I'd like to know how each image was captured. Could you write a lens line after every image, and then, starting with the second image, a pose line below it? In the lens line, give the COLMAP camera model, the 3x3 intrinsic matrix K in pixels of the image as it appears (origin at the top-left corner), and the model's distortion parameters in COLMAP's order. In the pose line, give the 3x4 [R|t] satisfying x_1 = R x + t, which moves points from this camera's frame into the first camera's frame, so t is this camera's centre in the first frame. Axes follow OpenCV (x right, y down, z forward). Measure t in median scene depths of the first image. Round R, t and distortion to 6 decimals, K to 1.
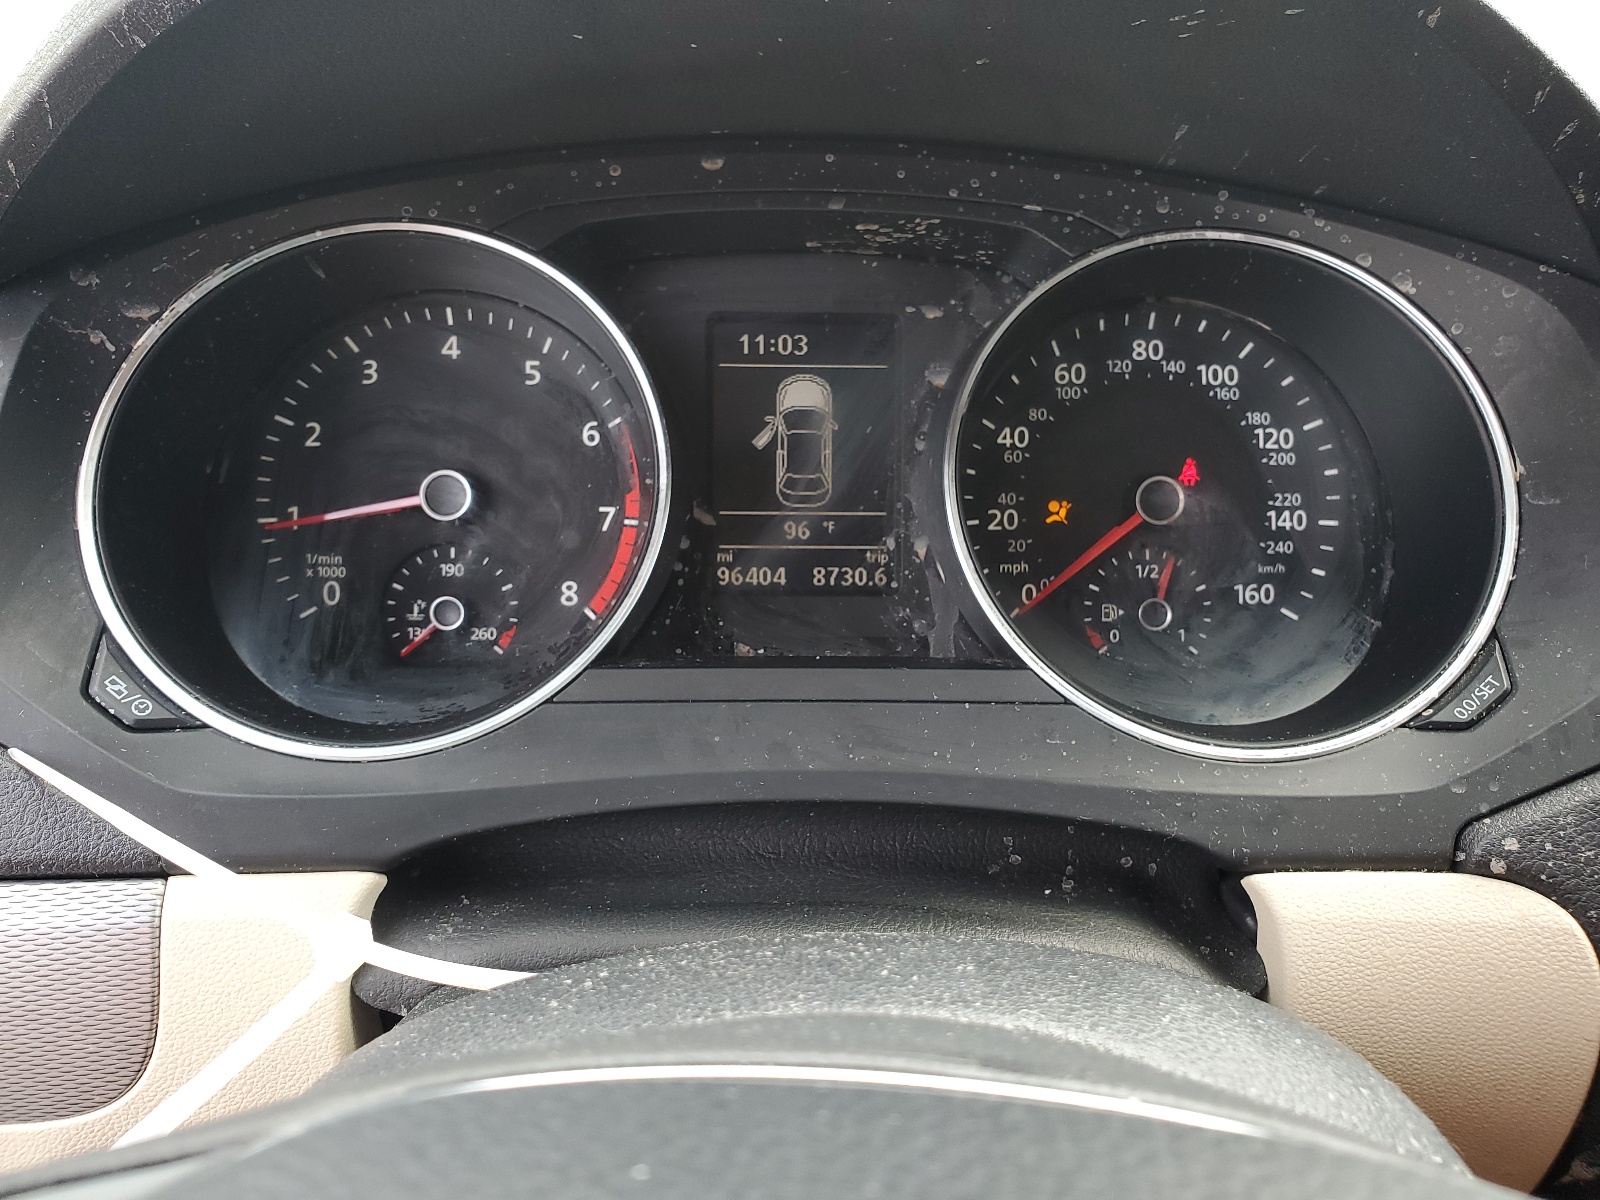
lens RADIAL K [[1208.8, 0, 799.7], [0, 1208.8, 598.6], [0, 0, 1]] dist [0.003806, 0.001028]
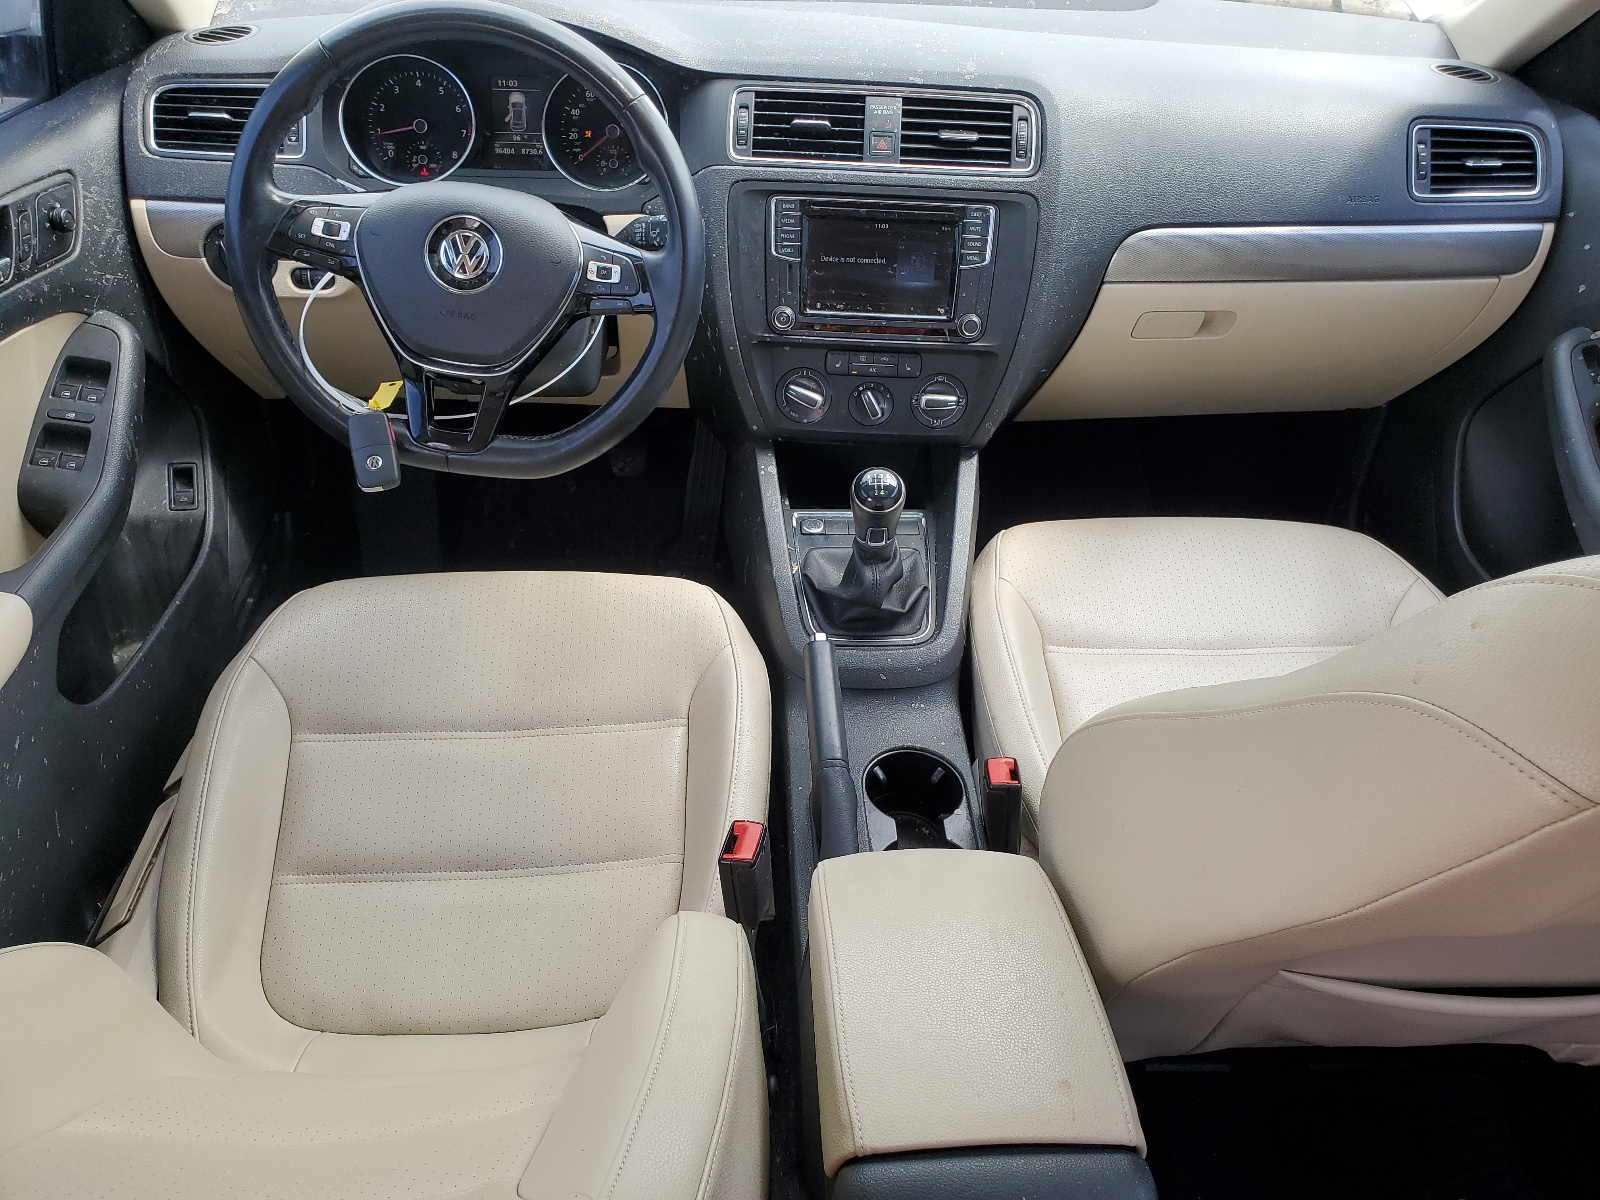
lens RADIAL K [[1208.8, 0, 802.5], [0, 1208.8, 600.1], [0, 0, 1]] dist [0.003806, 0.001028]
pose [[0.999159, 0.003140, 0.040871, 0.735316], [-0.014432, 0.960169, 0.279046, 0.259583], [-0.038367, -0.279401, 0.959408, -3.023157]]
